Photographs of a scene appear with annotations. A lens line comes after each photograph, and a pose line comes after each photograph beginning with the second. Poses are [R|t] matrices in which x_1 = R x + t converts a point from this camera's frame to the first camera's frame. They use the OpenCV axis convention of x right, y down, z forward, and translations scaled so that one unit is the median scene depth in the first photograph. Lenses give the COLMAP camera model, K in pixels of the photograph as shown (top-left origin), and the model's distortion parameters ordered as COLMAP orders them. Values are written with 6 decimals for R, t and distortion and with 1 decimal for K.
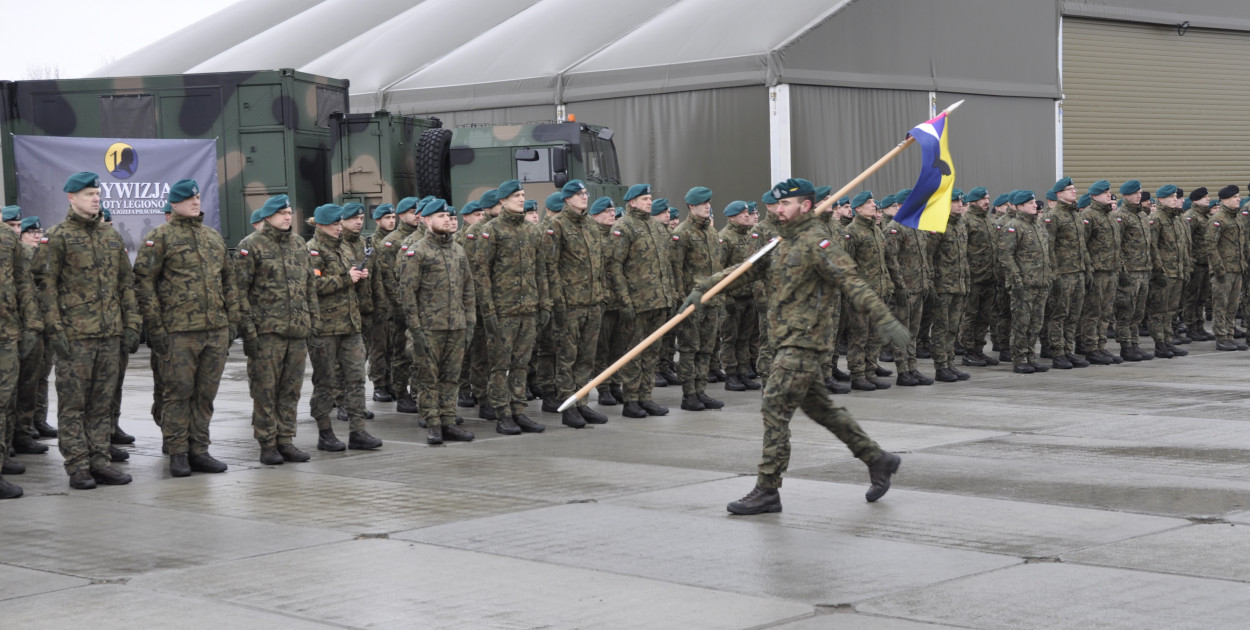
lens RADIAL K [[2145.5, 0, 626.5], [0, 2145.5, 263.6], [0, 0, 1]] dist [0.223768, 1.114335]
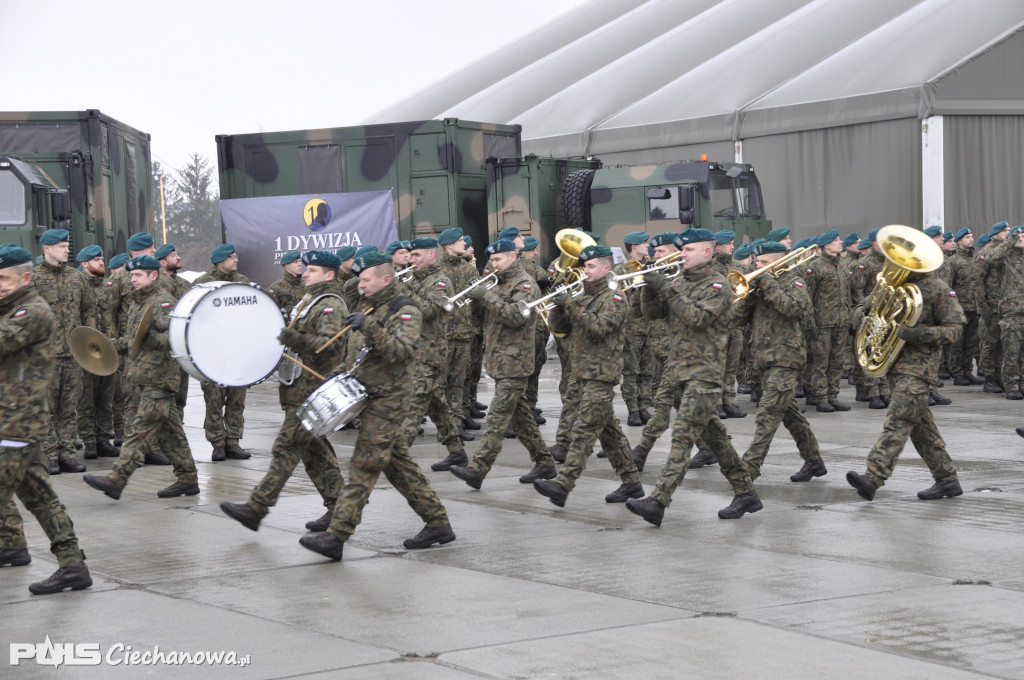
lens RADIAL K [[2271.3, 0, 512.0], [0, 2271.3, 340.0], [0, 0, 1]] dist [0.600759, 0.129258]
pose [[0.963489, 0.004697, -0.267705, 0.231934], [0.001523, 0.999734, 0.023020, -0.004449], [0.267742, -0.022587, 0.963226, -0.149575]]
